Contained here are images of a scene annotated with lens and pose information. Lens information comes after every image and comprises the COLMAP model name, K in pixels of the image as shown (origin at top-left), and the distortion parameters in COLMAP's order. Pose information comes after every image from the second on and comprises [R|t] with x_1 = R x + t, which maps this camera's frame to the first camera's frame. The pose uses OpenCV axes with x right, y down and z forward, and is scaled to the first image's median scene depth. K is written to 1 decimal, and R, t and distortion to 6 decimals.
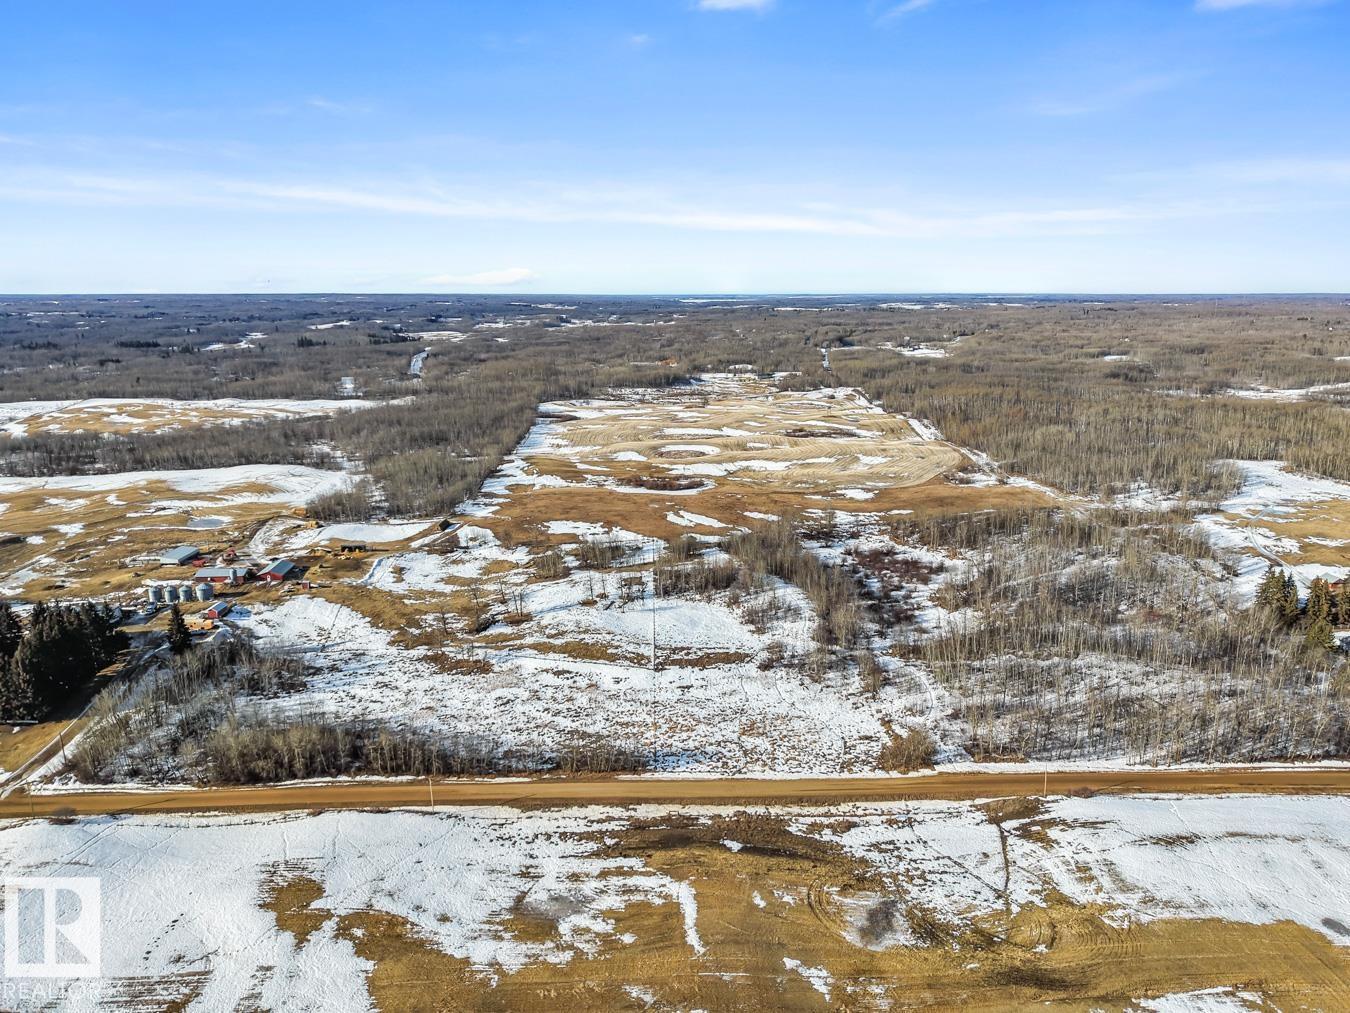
lens RADIAL K [[908.8, 0, 678.7], [0, 908.8, 501.6], [0, 0, 1]] dist [0.025458, -0.032614]
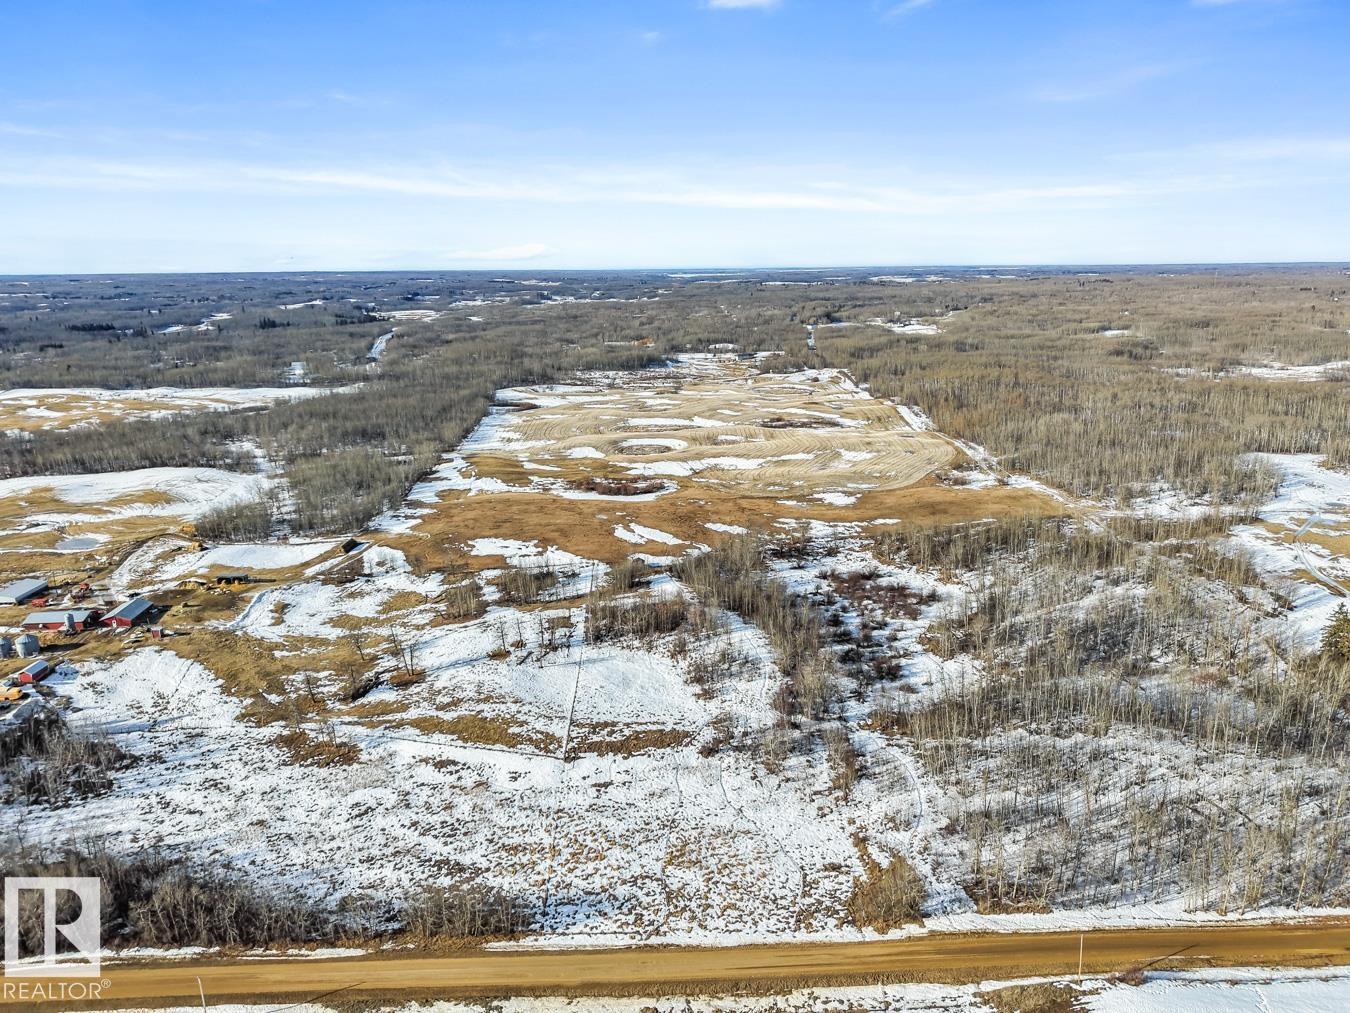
lens RADIAL K [[917.8, 0, 678.4], [0, 917.8, 500.8], [0, 0, 1]] dist [0.020155, -0.023347]
pose [[0.999895, -0.011303, 0.009110, 0.059138], [0.011089, 0.999669, 0.023215, -0.046595], [-0.009369, -0.023111, 0.999689, 0.198968]]
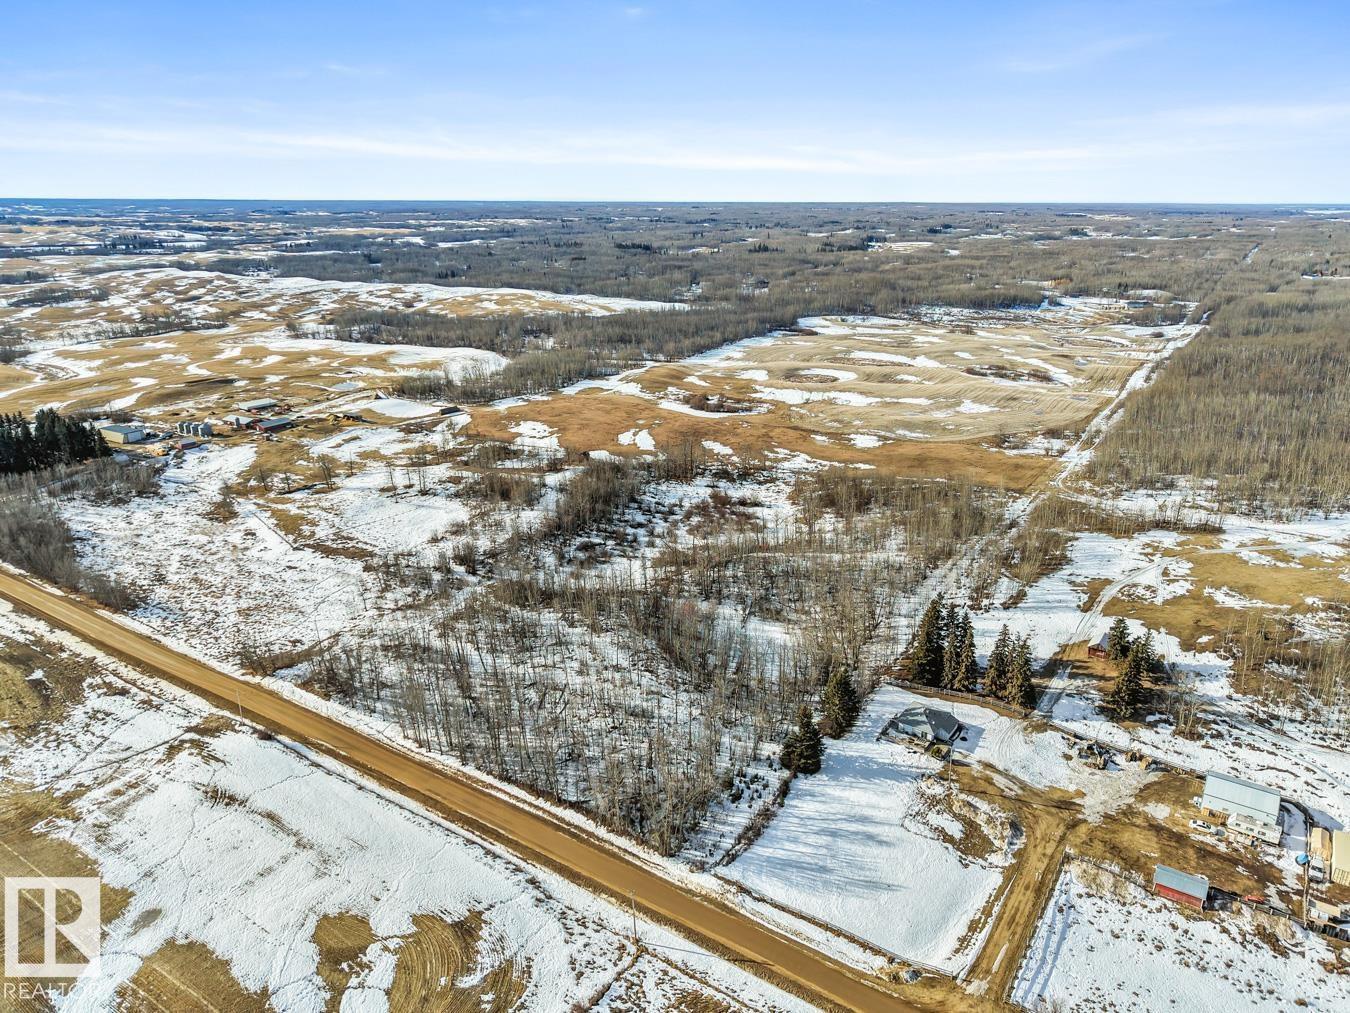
lens RADIAL K [[908.8, 0, 678.7], [0, 908.8, 501.6], [0, 0, 1]] dist [0.025458, -0.032614]
pose [[0.829018, 0.179099, -0.529767, 0.842084], [-0.129313, 0.983048, 0.129982, -0.066021], [0.544066, -0.039251, 0.838124, 0.297366]]
